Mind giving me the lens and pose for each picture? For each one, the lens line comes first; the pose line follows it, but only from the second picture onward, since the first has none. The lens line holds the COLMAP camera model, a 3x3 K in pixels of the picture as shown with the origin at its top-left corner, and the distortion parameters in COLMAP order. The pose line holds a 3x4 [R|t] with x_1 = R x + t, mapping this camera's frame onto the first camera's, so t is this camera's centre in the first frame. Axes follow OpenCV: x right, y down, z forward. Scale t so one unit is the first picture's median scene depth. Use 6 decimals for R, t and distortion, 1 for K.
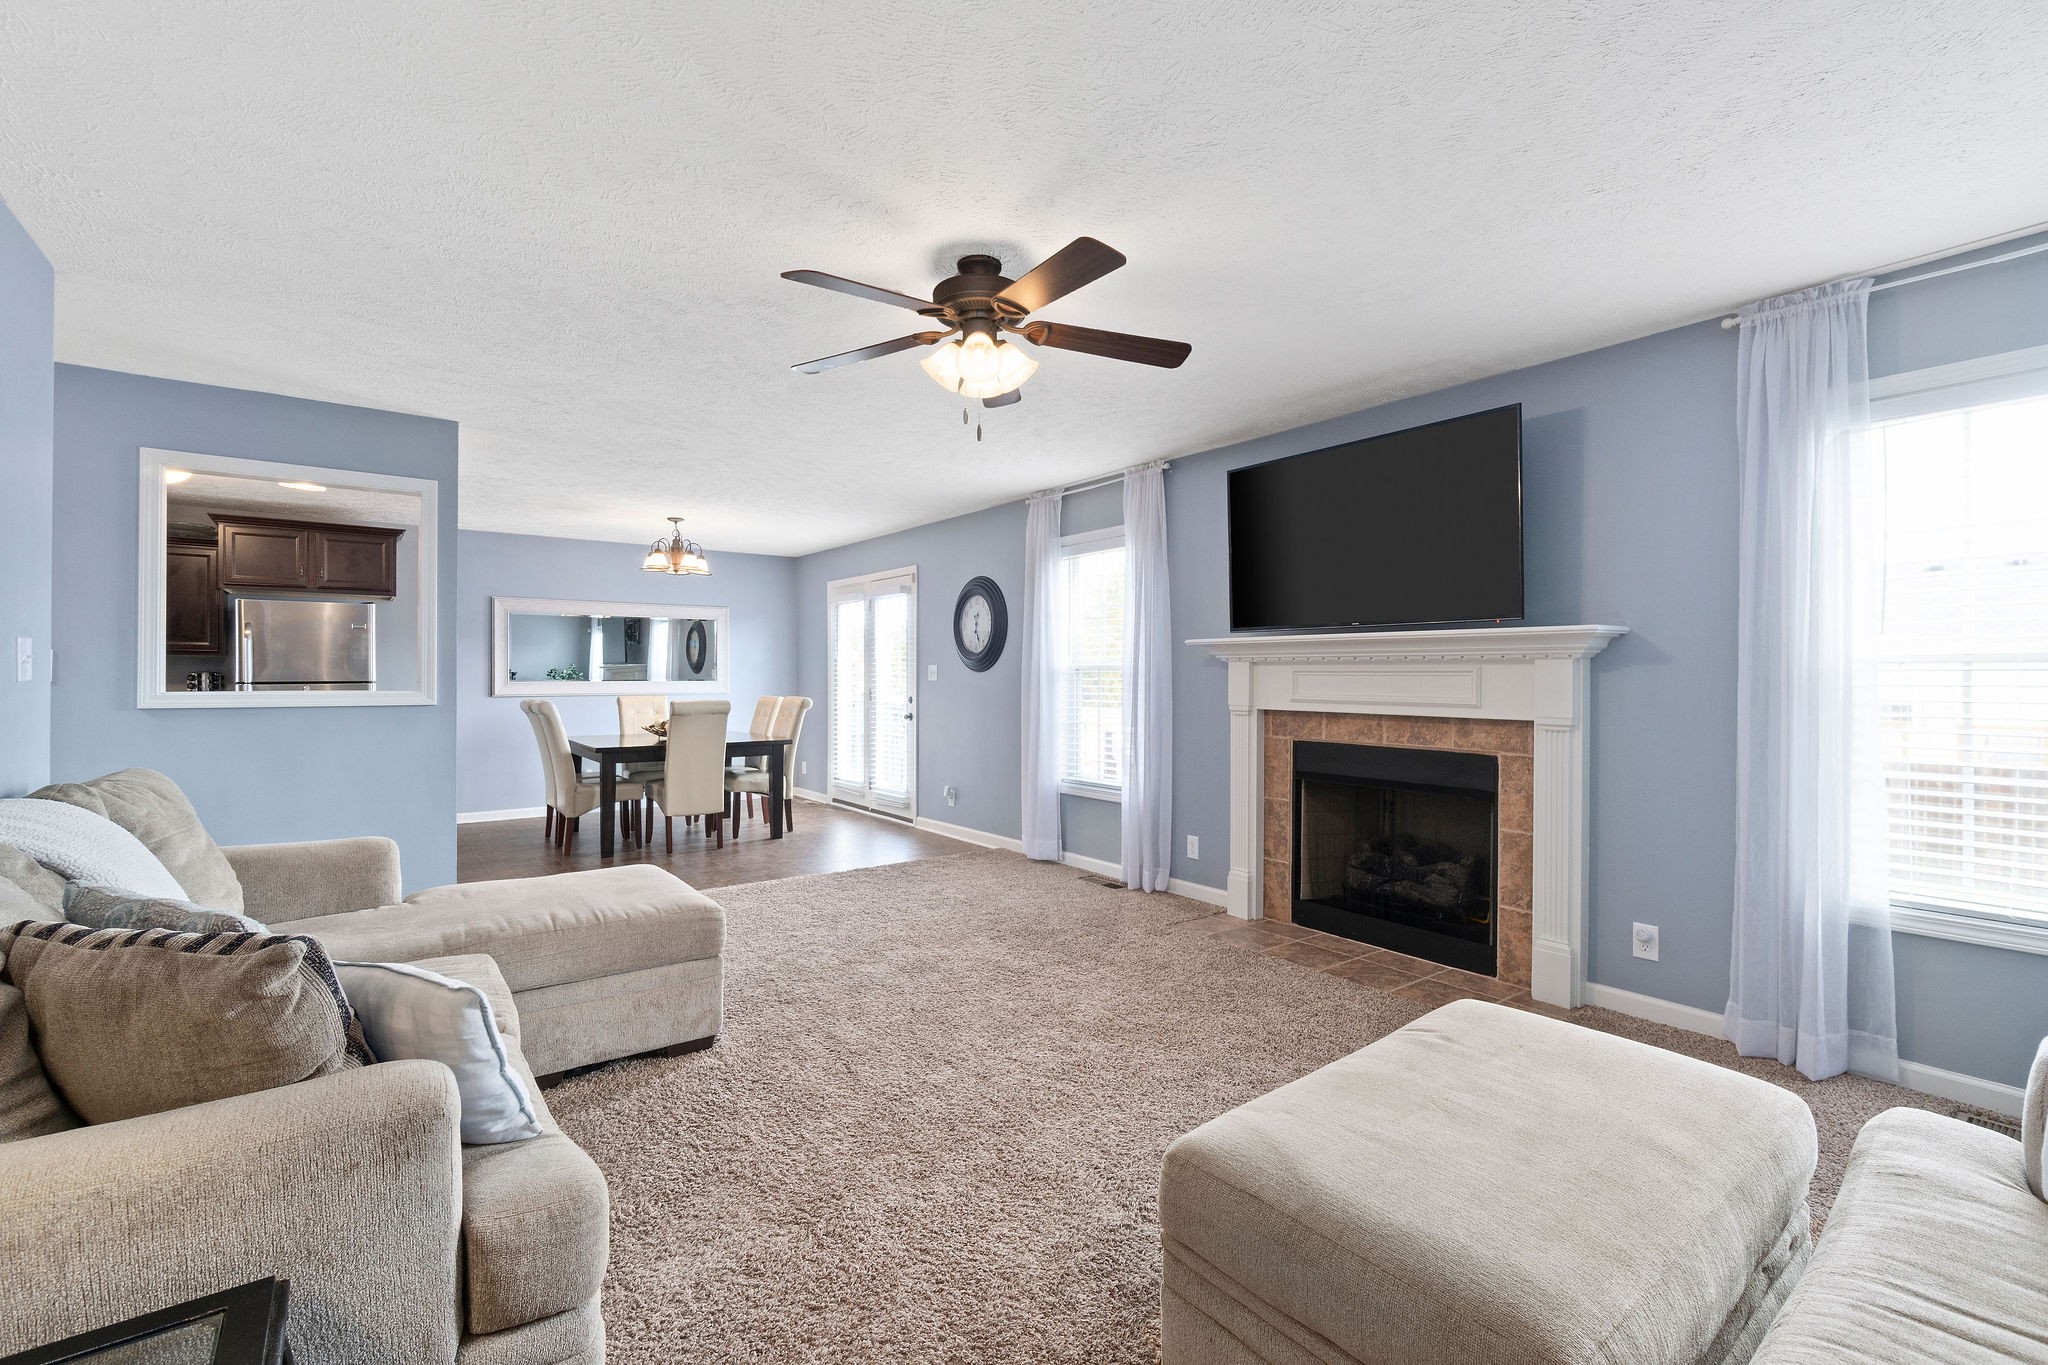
lens RADIAL K [[877.9, 0, 1028.2], [0, 877.9, 682.2], [0, 0, 1]] dist [-0.010767, 0.000656]
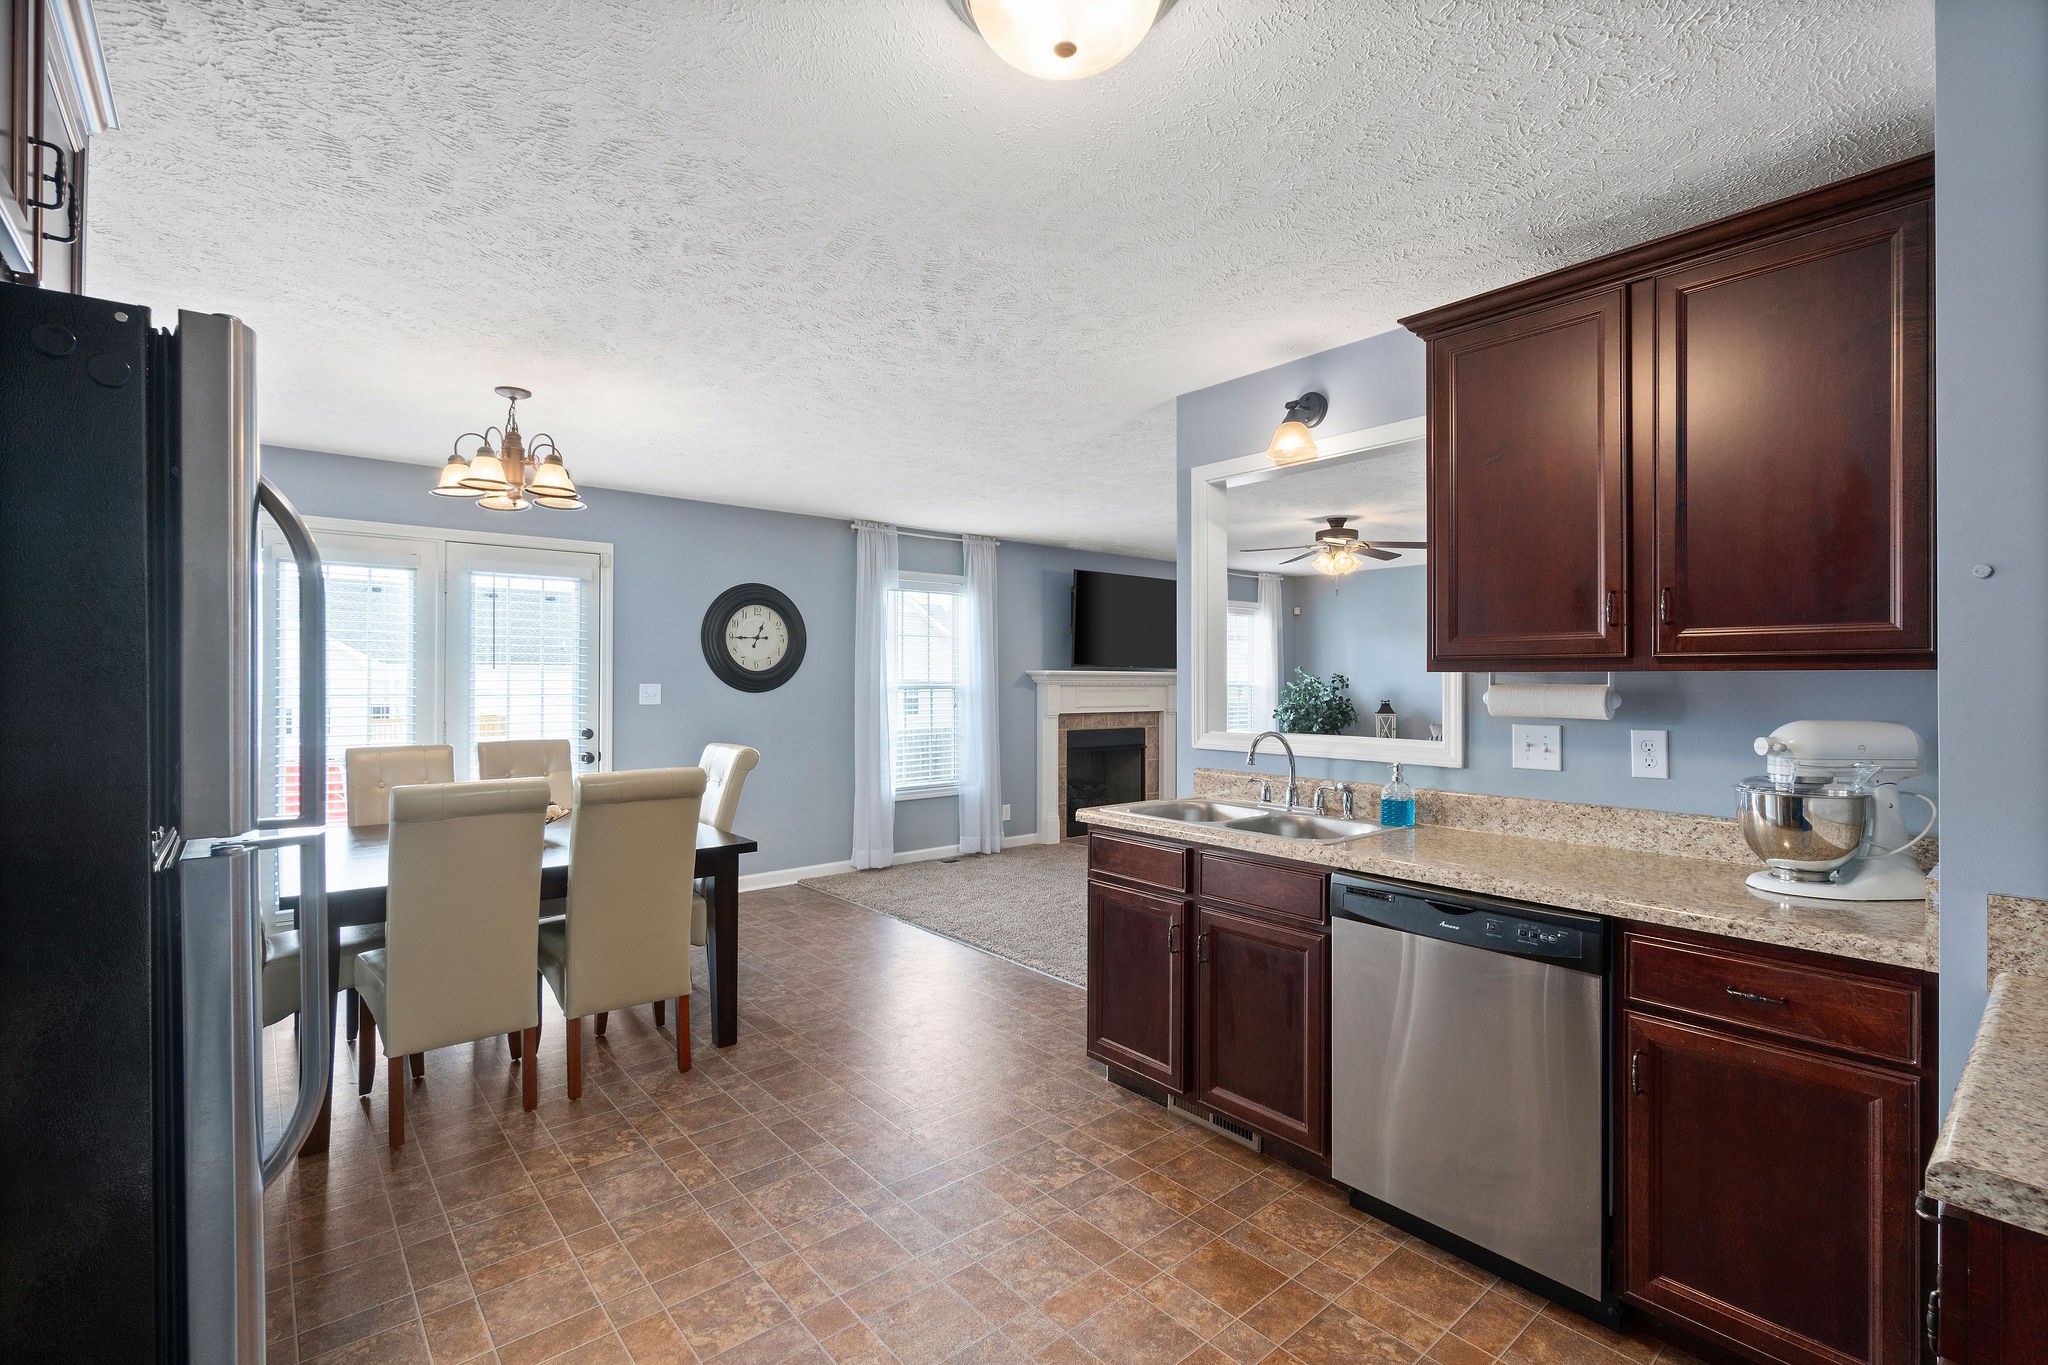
lens RADIAL K [[877.9, 0, 1014.6], [0, 877.9, 680.5], [0, 0, 1]] dist [-0.010767, 0.000656]
pose [[-0.037617, -0.004279, 0.999283, -1.388184], [0.004592, 0.999980, 0.004455, -0.039305], [-0.999282, 0.004757, -0.037597, 1.150528]]
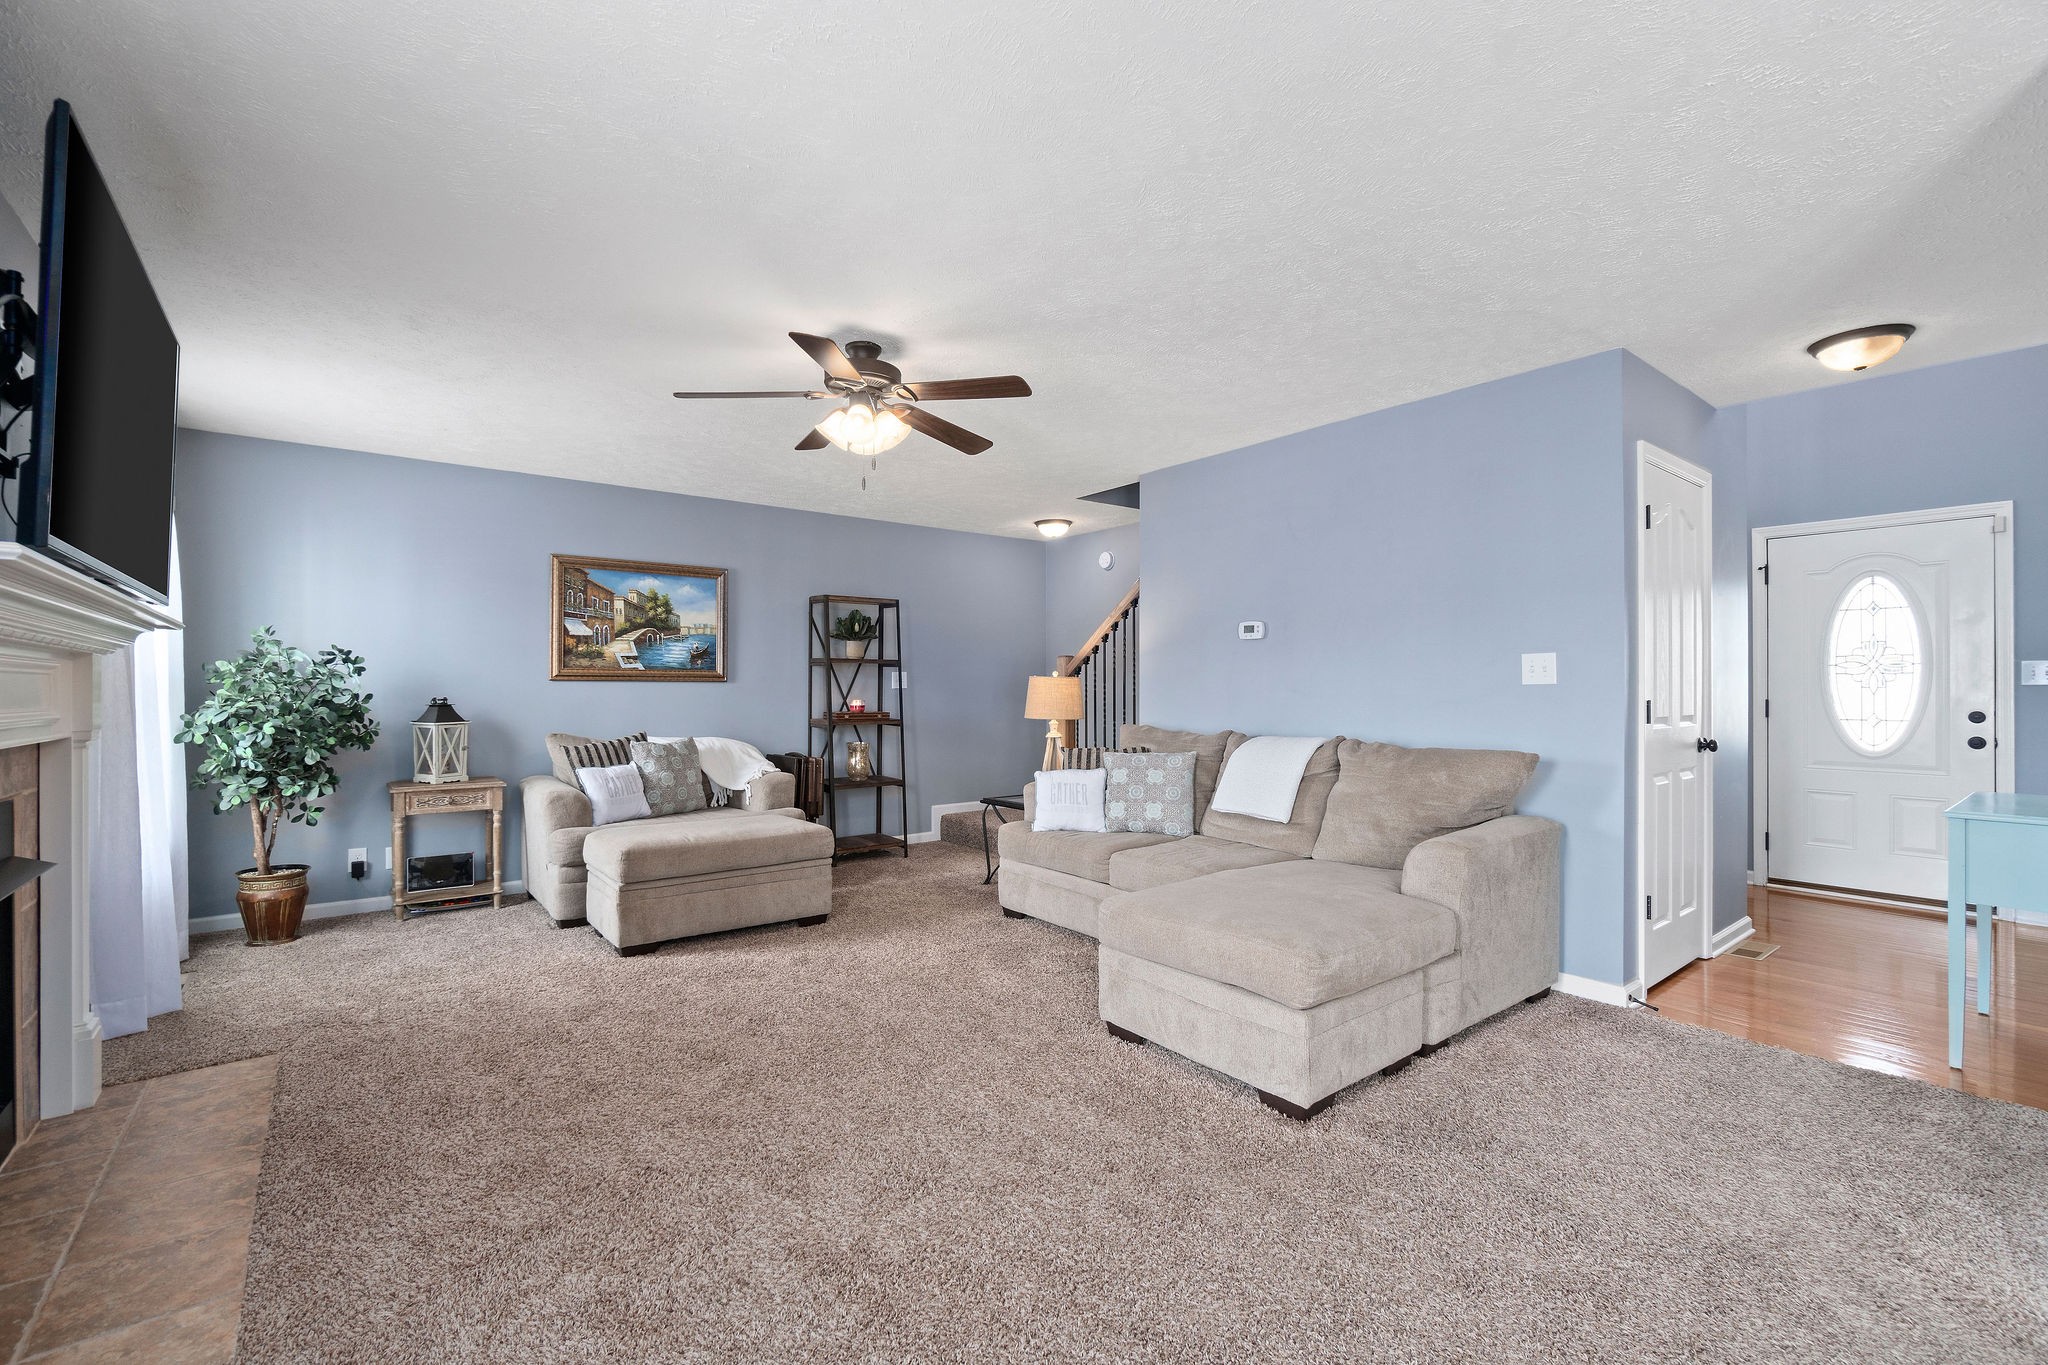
lens RADIAL K [[877.9, 0, 1024.9], [0, 877.9, 689.2], [0, 0, 1]] dist [-0.010767, 0.000656]
pose [[-0.999888, -0.004054, -0.014440, -0.162553], [-0.004066, 0.999991, 0.000834, 0.001648], [0.014436, 0.000892, -0.999895, 1.337707]]
